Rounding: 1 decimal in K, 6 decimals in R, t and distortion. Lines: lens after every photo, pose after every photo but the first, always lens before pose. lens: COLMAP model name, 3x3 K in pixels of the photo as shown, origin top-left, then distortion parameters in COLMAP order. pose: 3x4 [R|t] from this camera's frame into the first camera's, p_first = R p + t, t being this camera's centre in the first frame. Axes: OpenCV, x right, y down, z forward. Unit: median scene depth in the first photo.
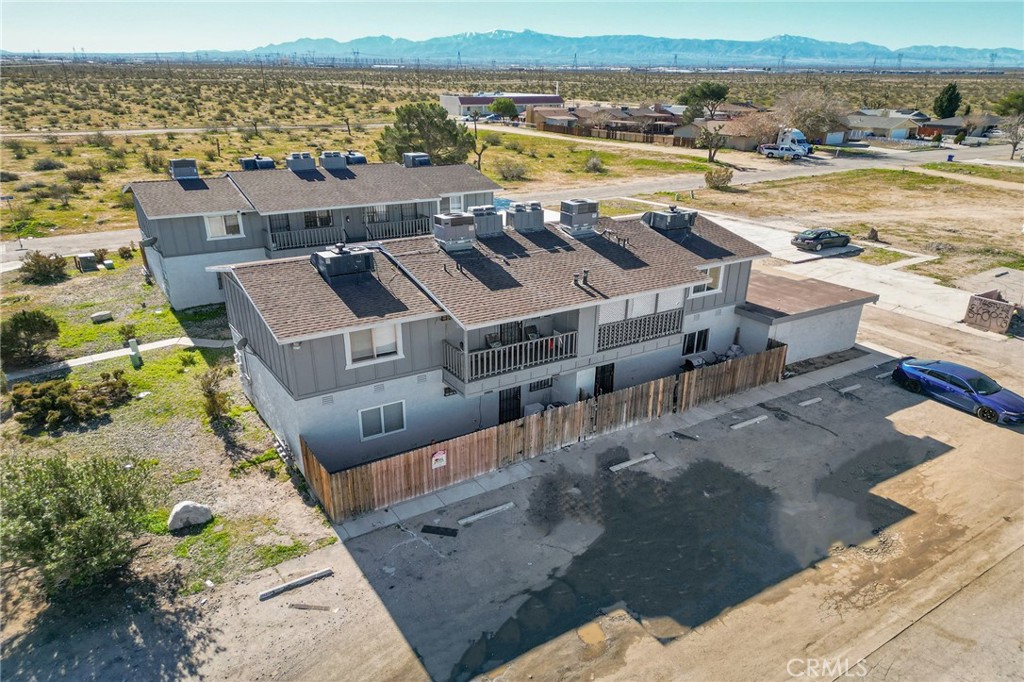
lens RADIAL K [[670.4, 0, 514.2], [0, 670.4, 363.1], [0, 0, 1]] dist [0.065524, -0.062536]
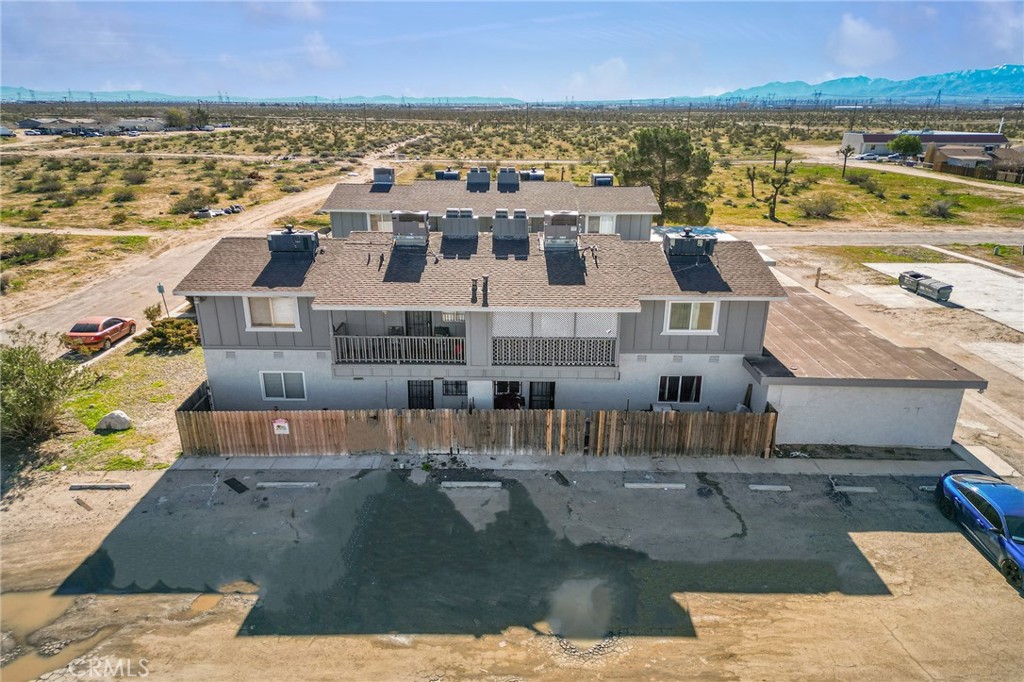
lens RADIAL K [[670.4, 0, 514.2], [0, 670.4, 363.1], [0, 0, 1]] dist [0.065524, -0.062536]
pose [[0.855012, 0.178438, -0.486943, 0.582139], [-0.202259, 0.979325, 0.003727, -0.027749], [0.477541, 0.095303, 0.873426, 0.190624]]
